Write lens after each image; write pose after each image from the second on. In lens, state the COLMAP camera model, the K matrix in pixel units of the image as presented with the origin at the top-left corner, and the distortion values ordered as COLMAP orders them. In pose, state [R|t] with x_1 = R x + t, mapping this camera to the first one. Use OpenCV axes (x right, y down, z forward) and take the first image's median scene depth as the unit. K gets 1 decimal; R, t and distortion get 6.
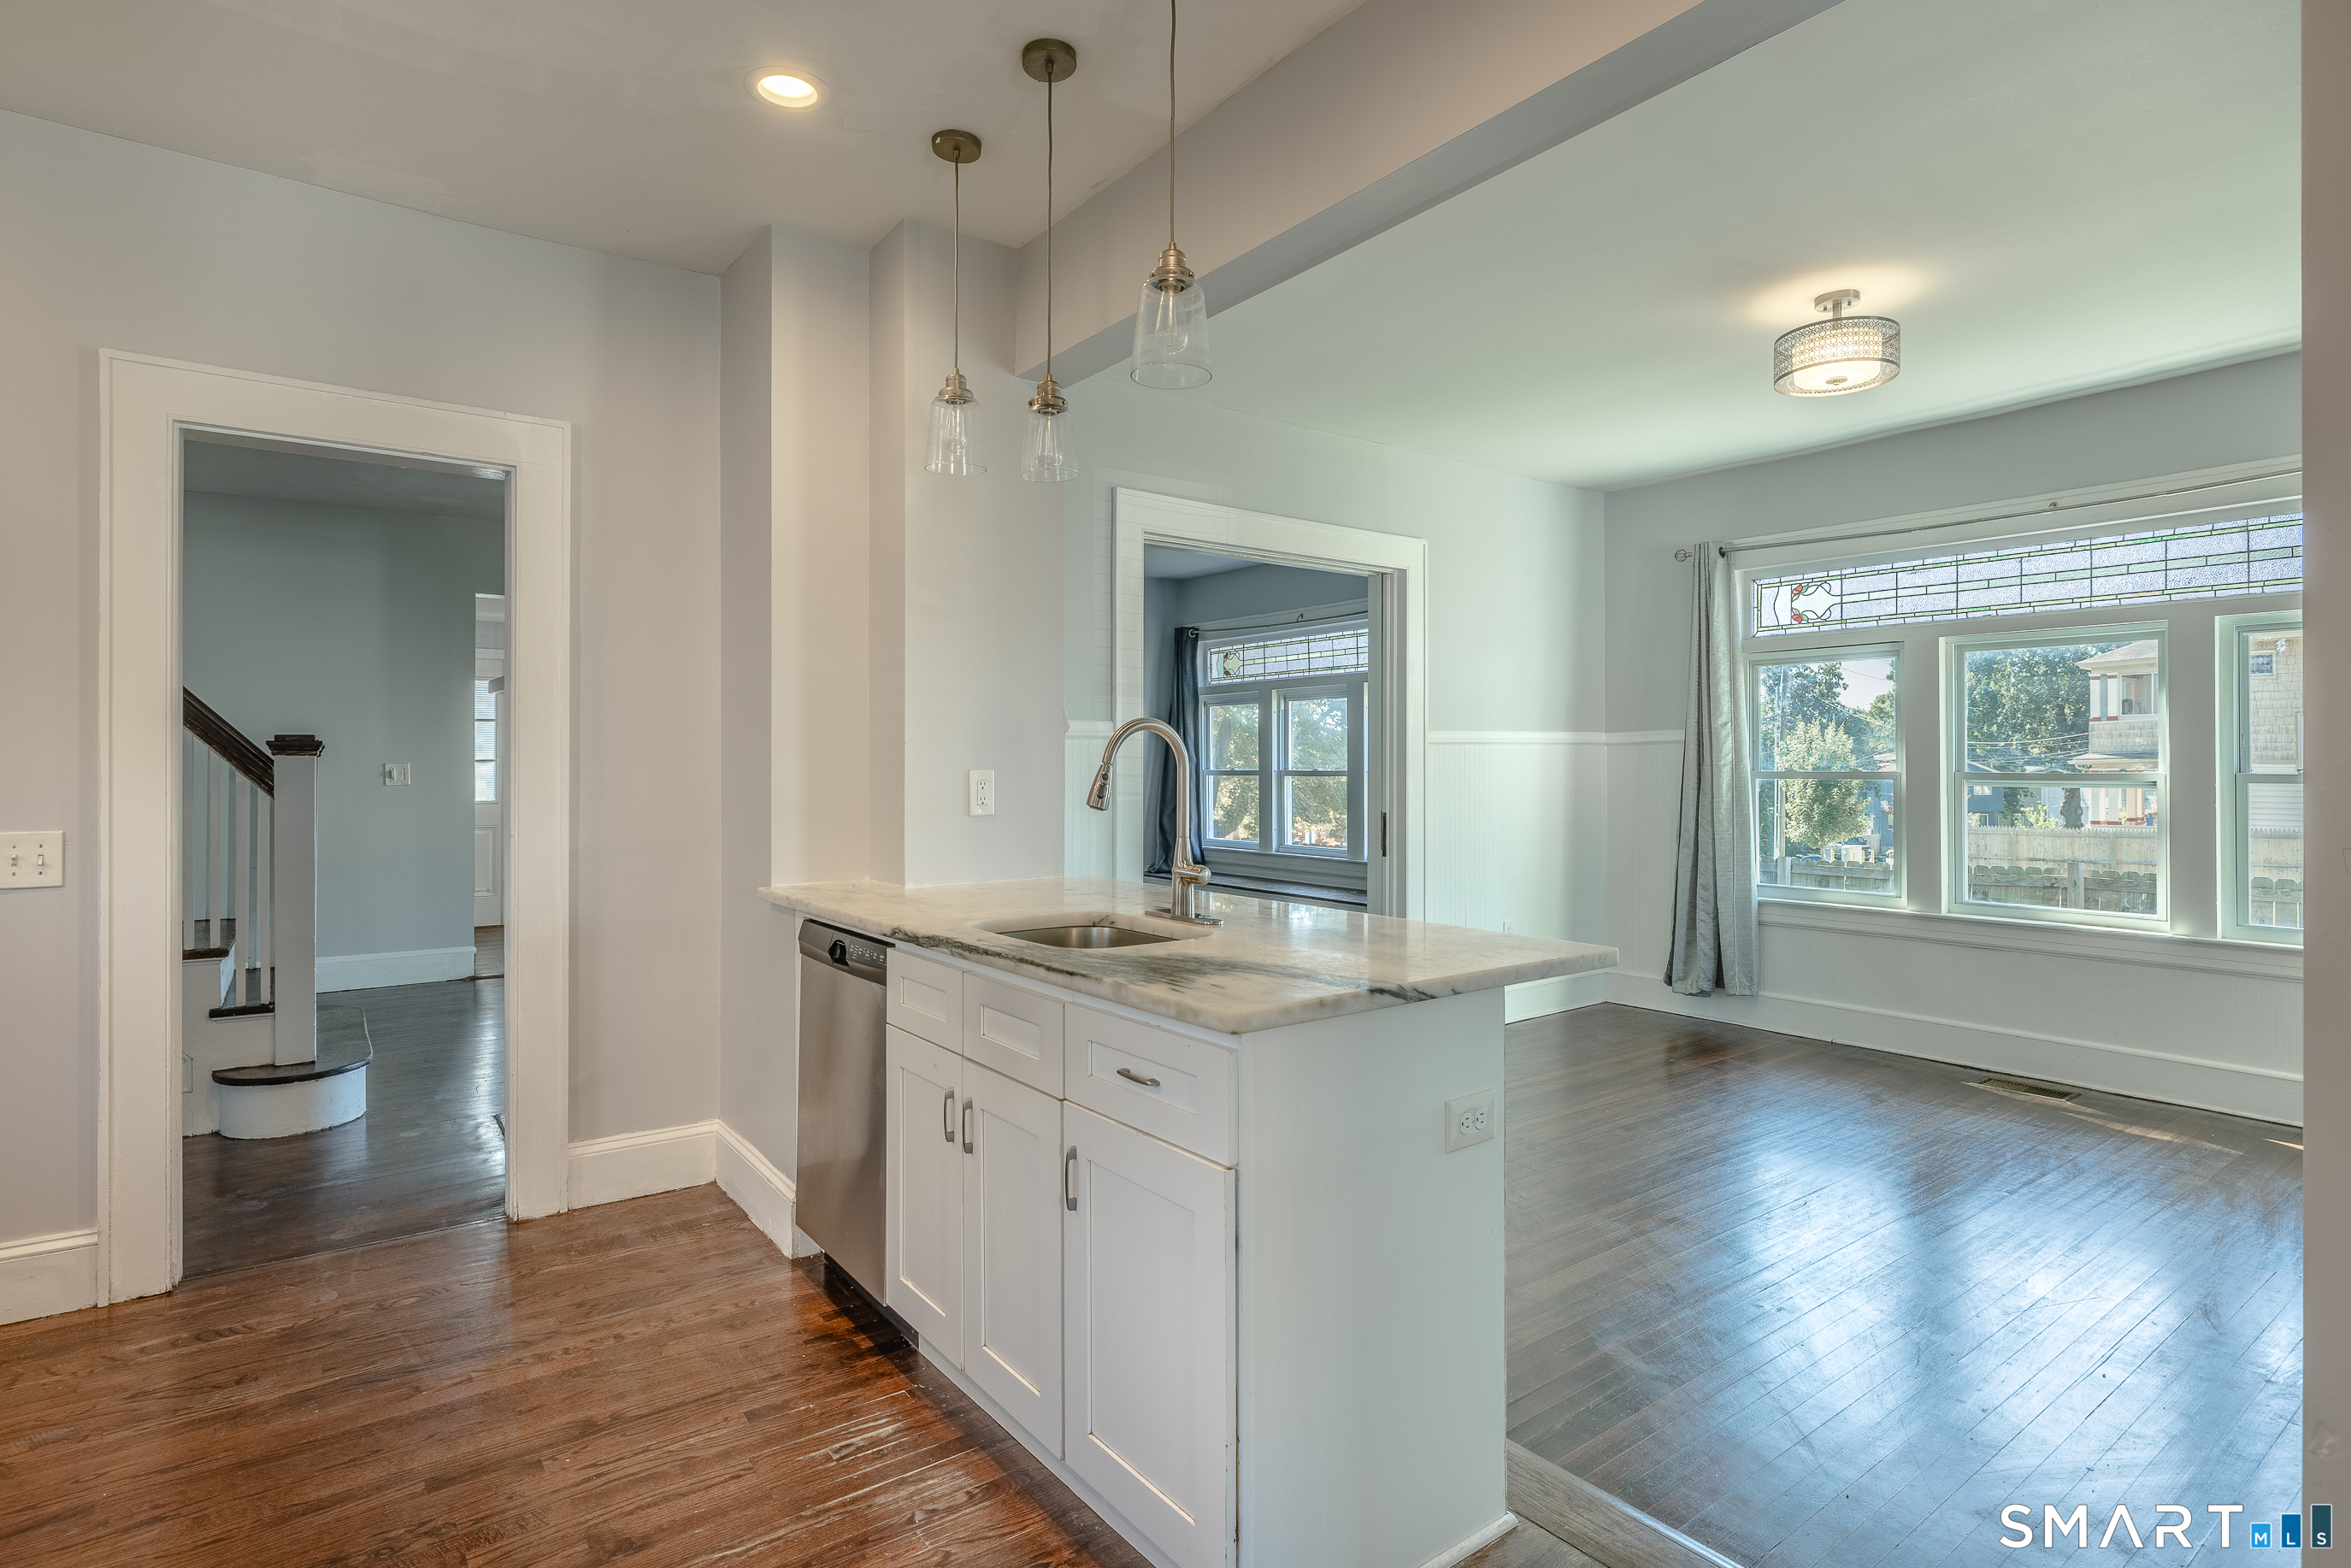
lens RADIAL K [[1202.6, 0, 1185.5], [0, 1202.6, 762.5], [0, 0, 1]] dist [-0.006610, 0.002518]
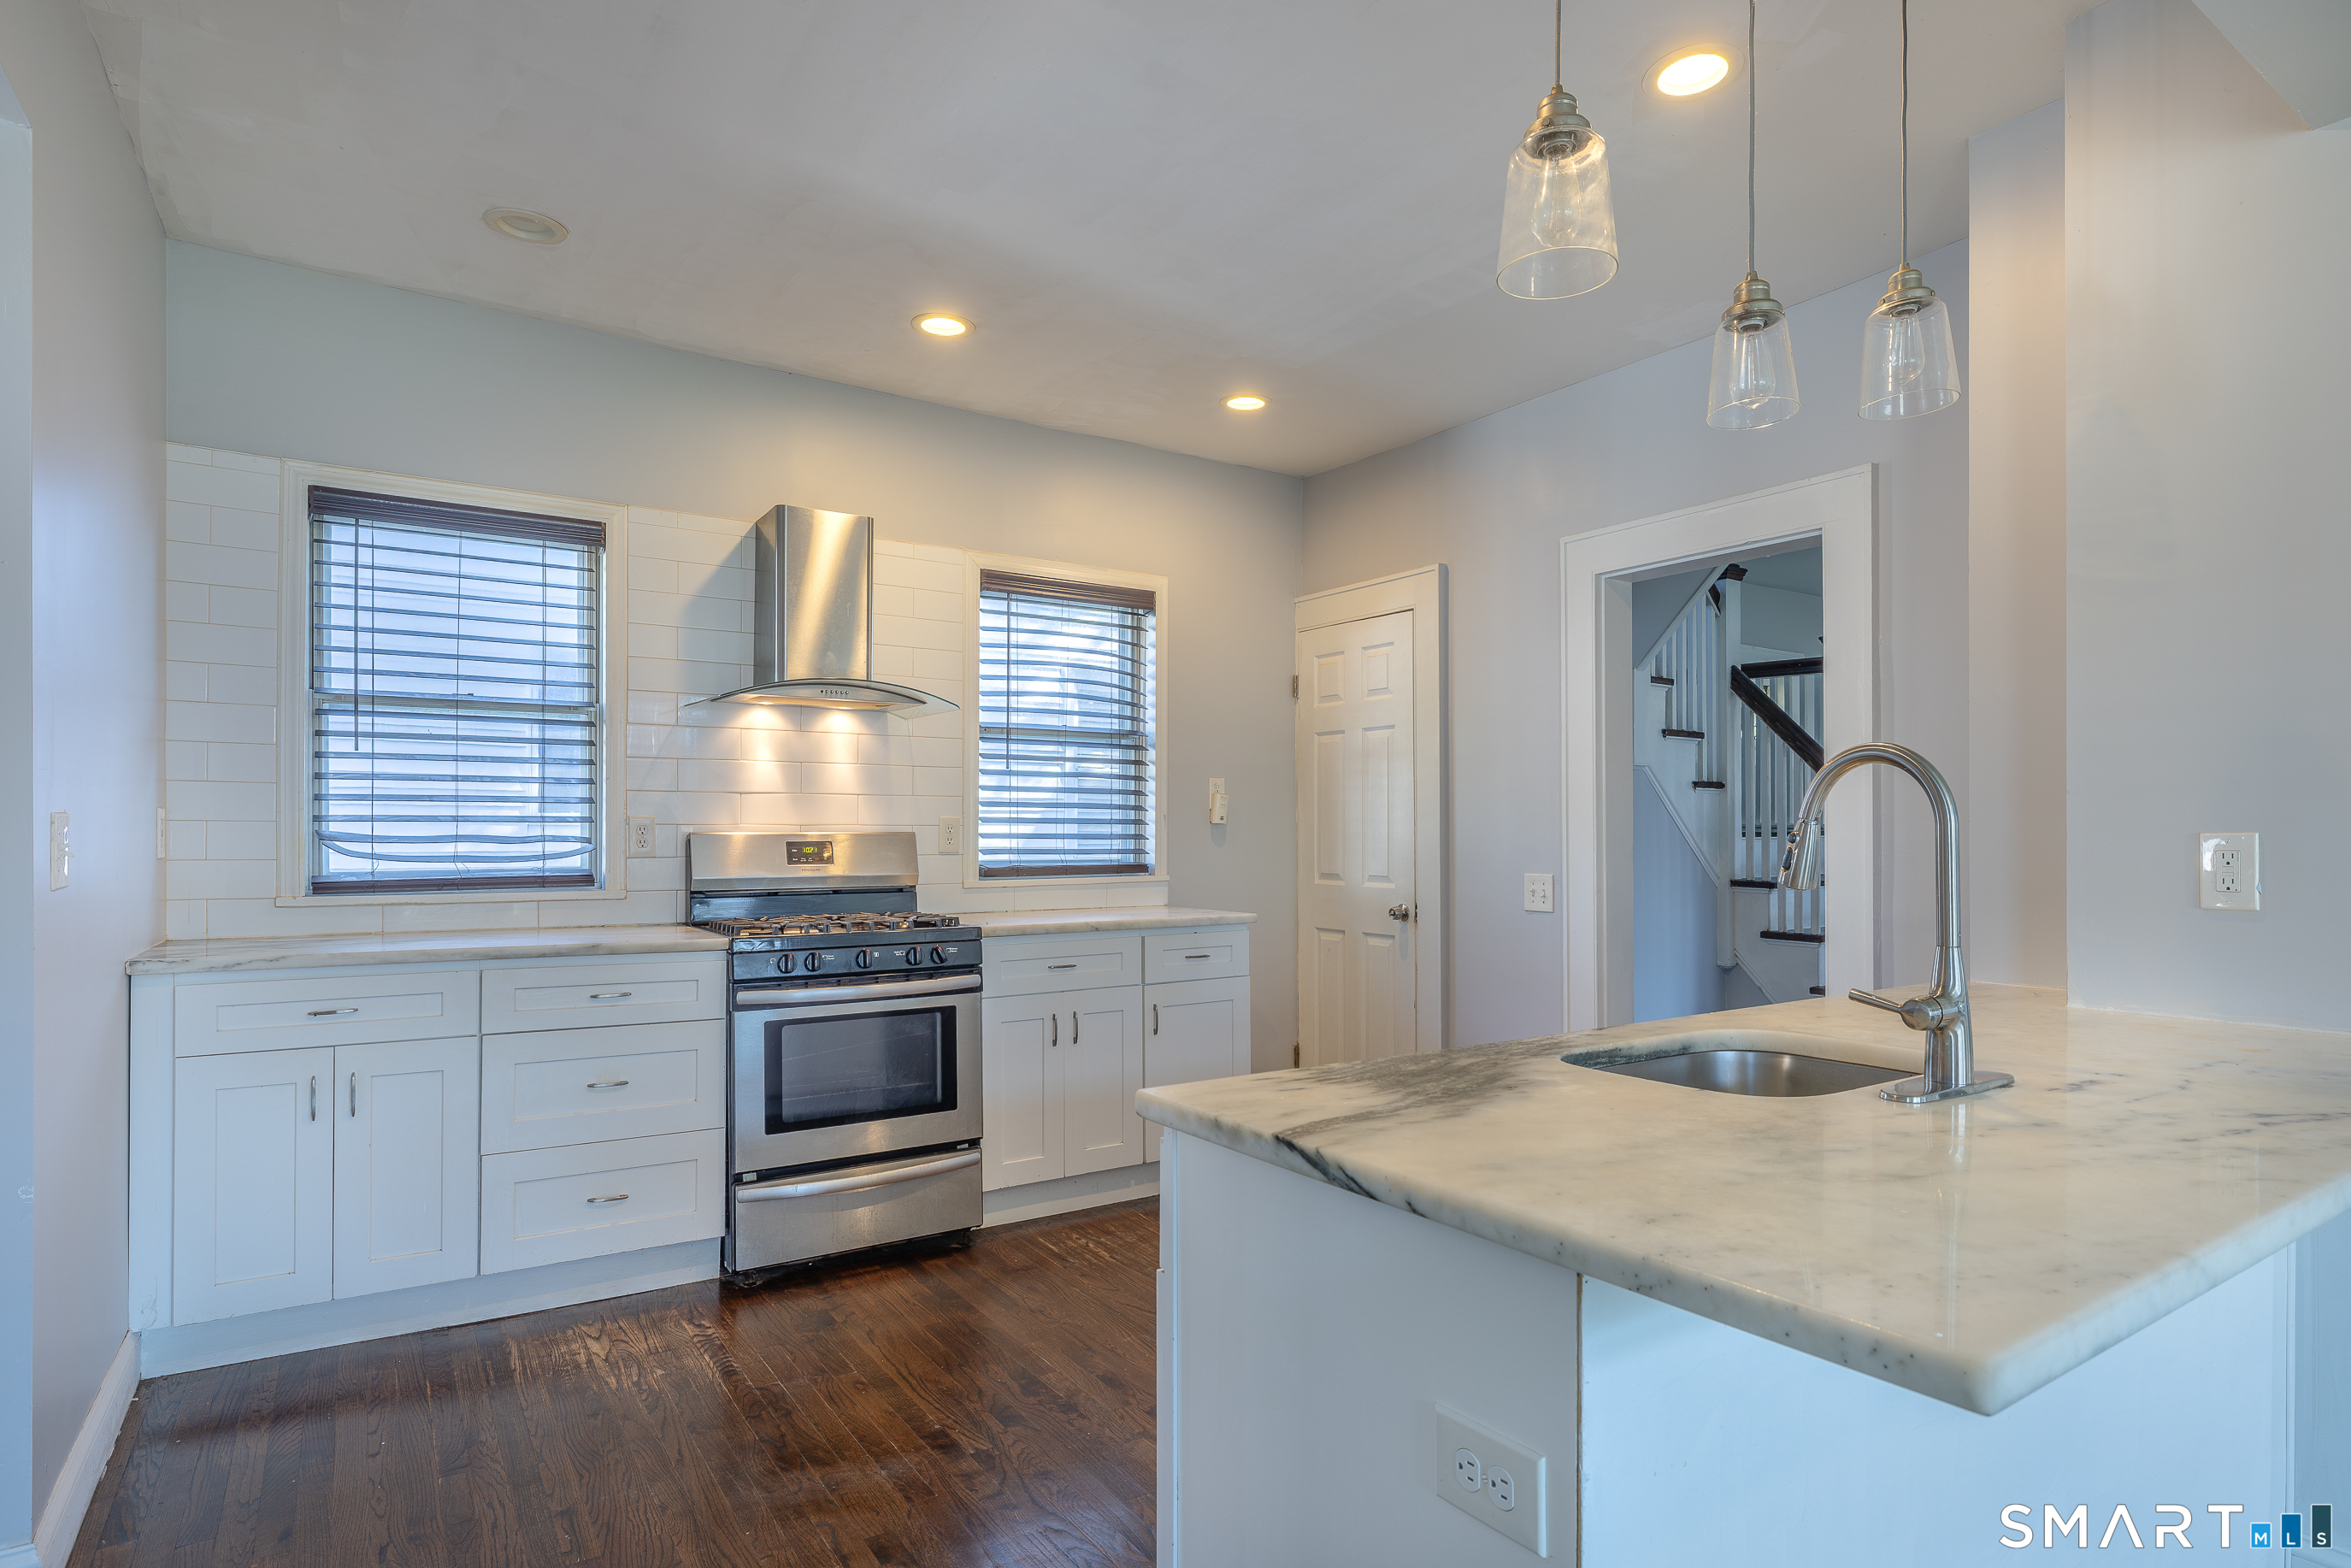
lens RADIAL K [[1202.6, 0, 1199.7], [0, 1202.6, 835.7], [0, 0, 1]] dist [-0.006610, 0.002518]
pose [[-0.048191, 0.000083, -0.998838, 0.472590], [-0.000021, 1.000000, 0.000084, 0.007696], [0.998838, 0.000025, -0.048191, 0.546575]]
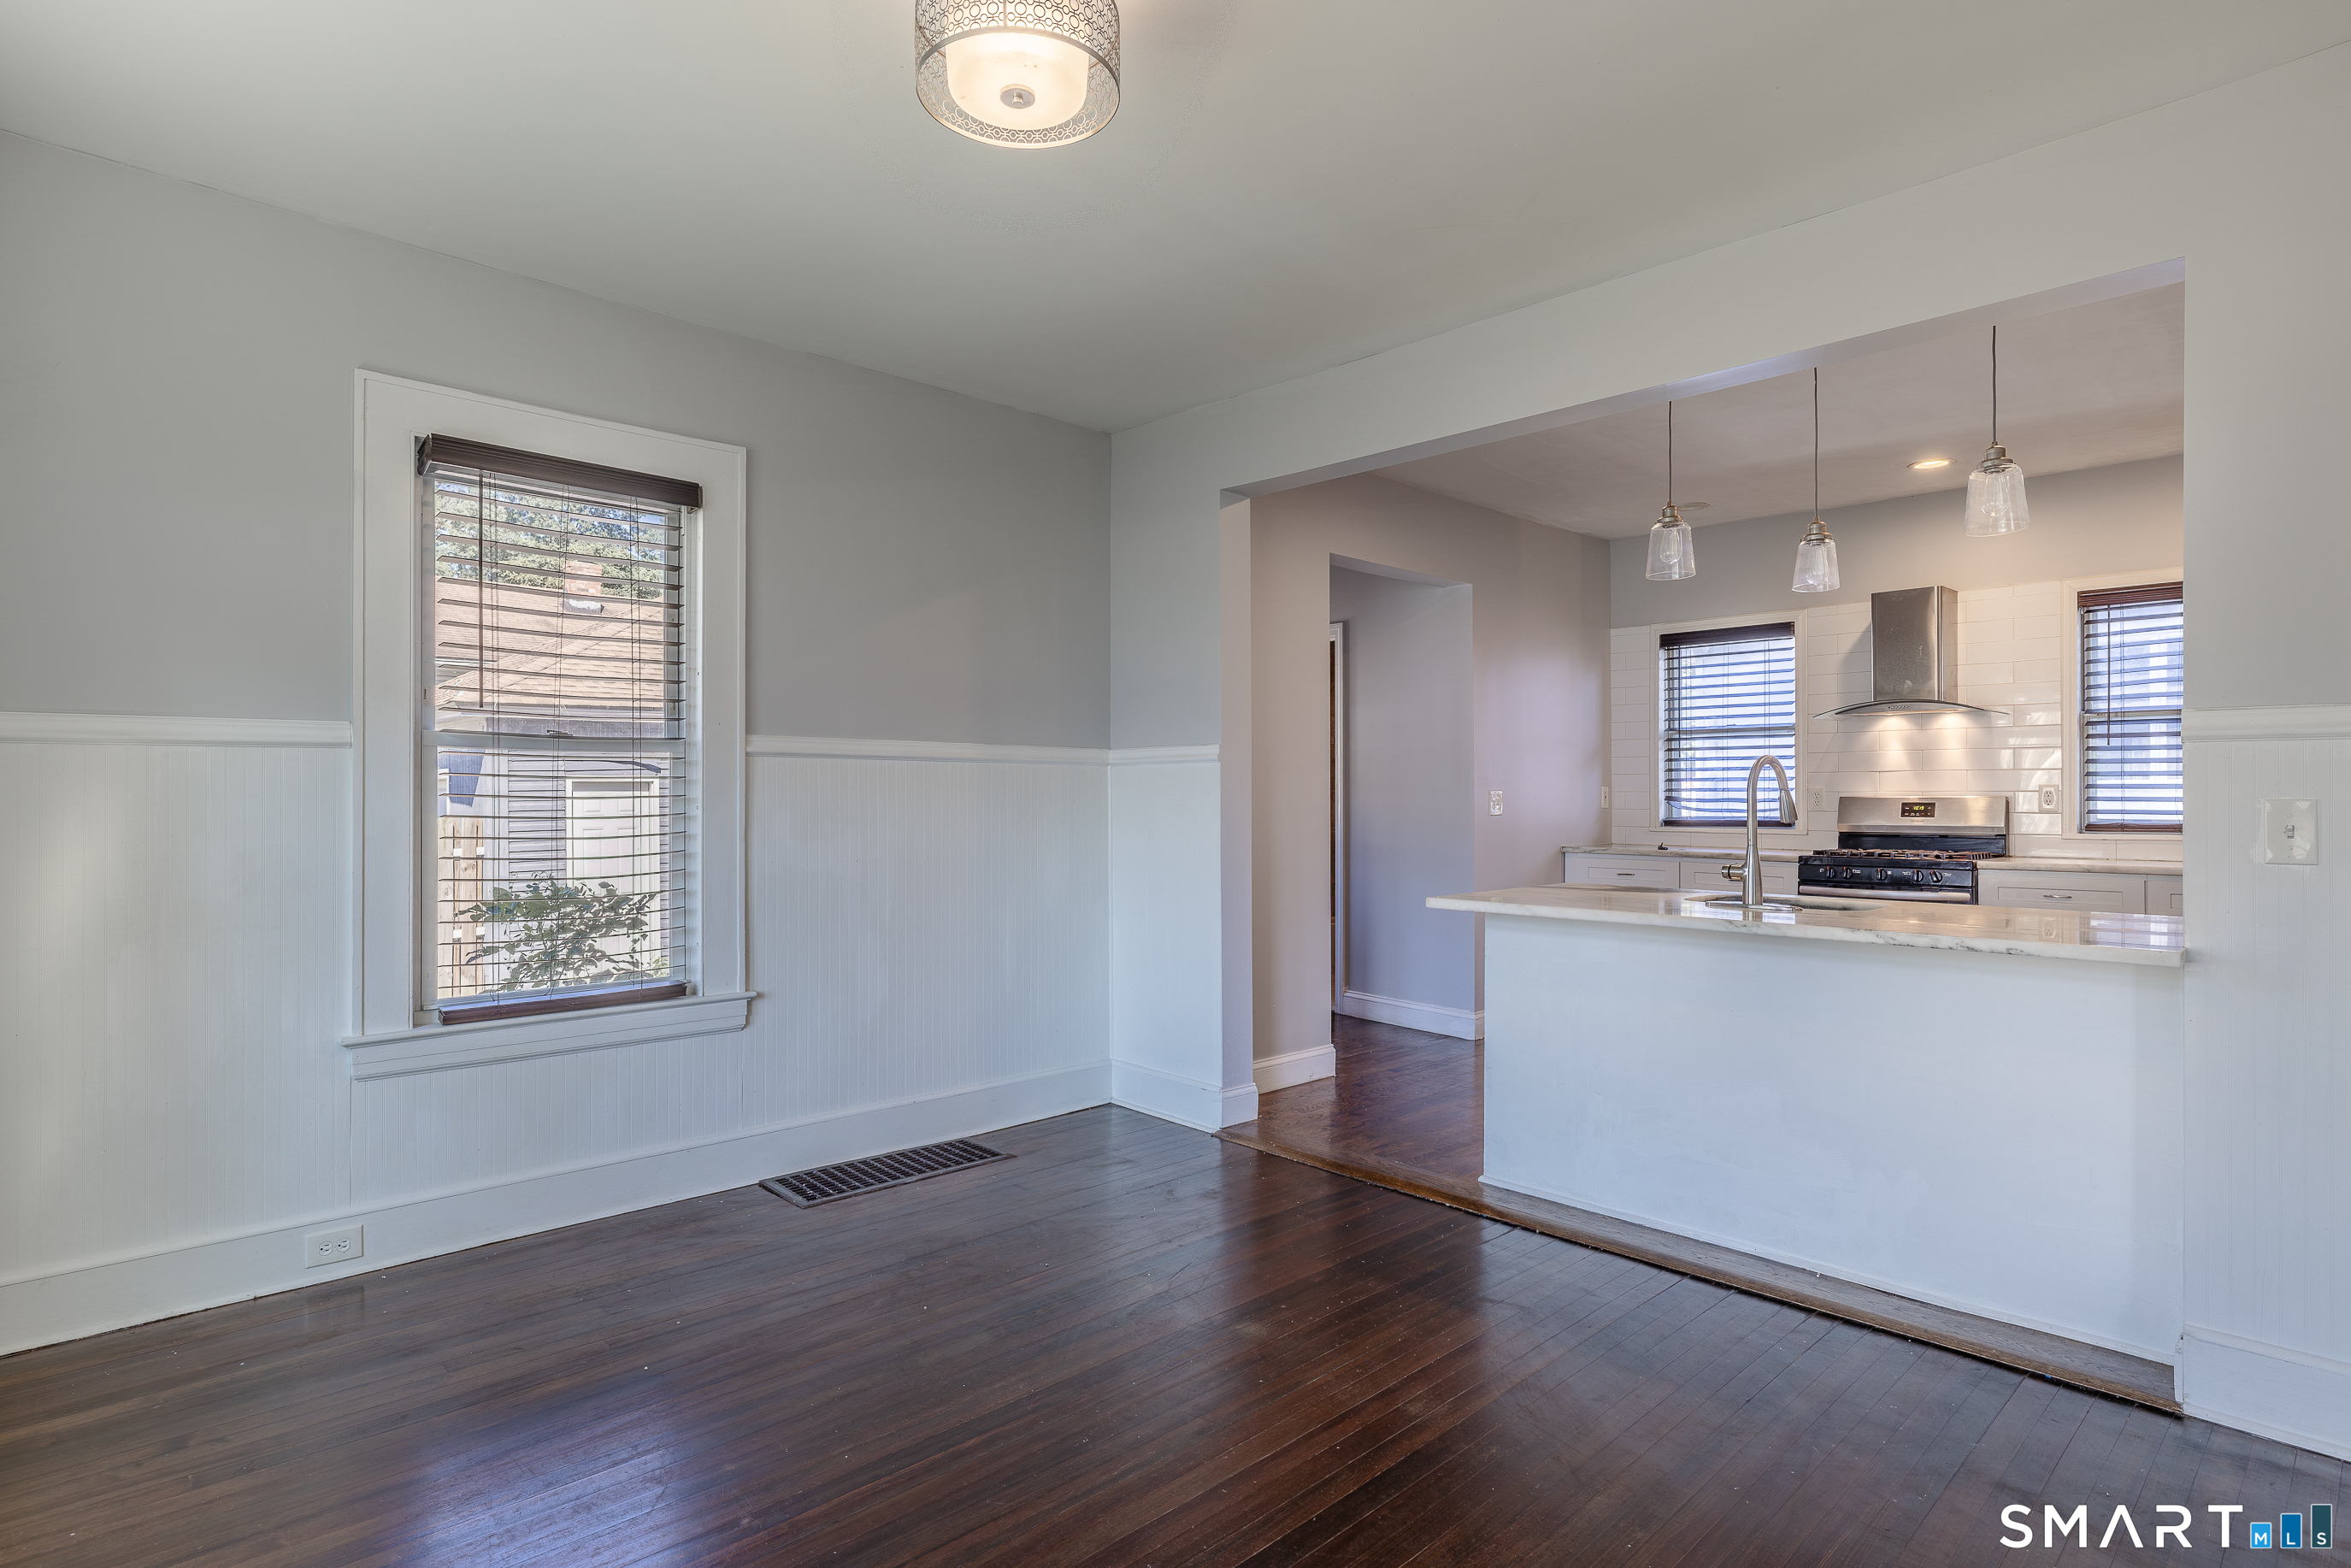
lens RADIAL K [[1202.6, 0, 1178.6], [0, 1202.6, 789.9], [0, 0, 1]] dist [-0.006610, 0.002518]
pose [[-0.993197, -0.003630, -0.116386, 0.622689], [-0.002870, 0.999973, -0.006696, 0.009957], [0.116407, -0.006316, -0.993182, 1.817457]]
